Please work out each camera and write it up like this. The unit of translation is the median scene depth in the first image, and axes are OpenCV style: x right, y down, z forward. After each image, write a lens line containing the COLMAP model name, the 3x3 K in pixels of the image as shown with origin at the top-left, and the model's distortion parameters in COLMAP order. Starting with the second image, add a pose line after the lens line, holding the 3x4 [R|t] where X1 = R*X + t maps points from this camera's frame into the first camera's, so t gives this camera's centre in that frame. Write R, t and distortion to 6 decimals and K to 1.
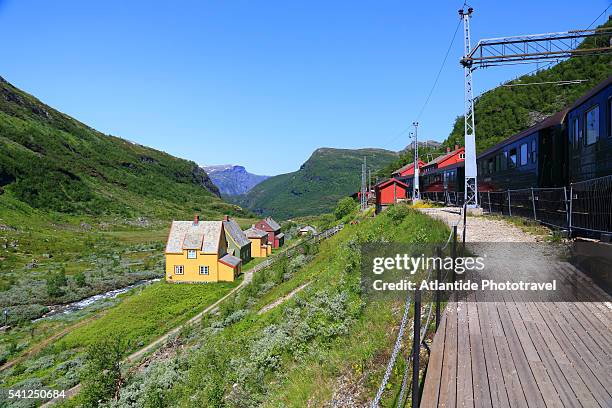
lens RADIAL K [[709.8, 0, 306.0], [0, 709.8, 204.0], [0, 0, 1]] dist [-0.078047, 0.001348]
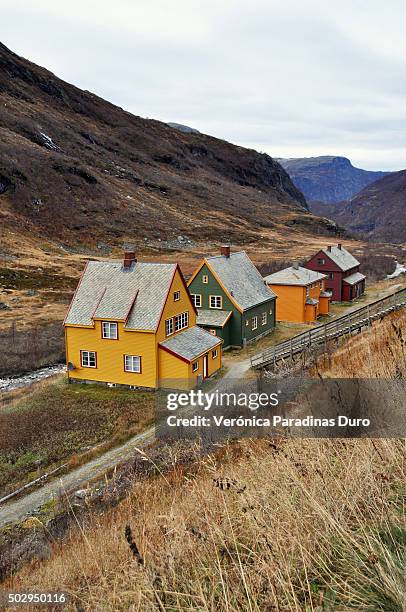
lens RADIAL K [[709.8, 0, 203.0], [0, 709.8, 306.0], [0, 0, 1]] dist [-0.078047, 0.001348]
pose [[0.914961, 0.048438, -0.400625, 0.061086], [0.007849, 0.990446, 0.137677, -0.008974], [0.403466, -0.129113, 0.905839, 0.358375]]
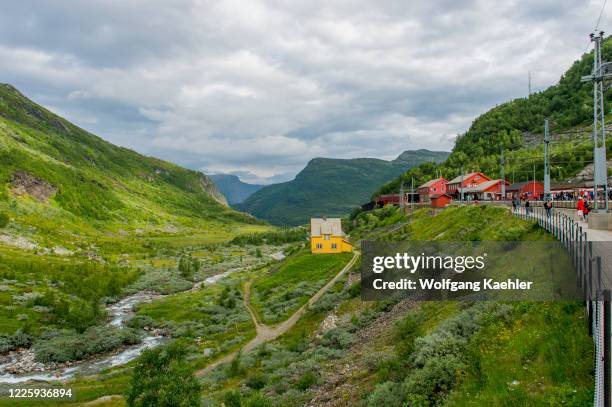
lens RADIAL K [[721.5, 0, 306.0], [0, 721.5, 203.5], [0, 0, 1]] dist [0.011339, 0.004936]
pose [[0.999888, -0.001995, 0.014823, -0.148051], [0.002199, 0.999903, -0.013733, 0.007744], [-0.014795, 0.013764, 0.999796, -0.480971]]
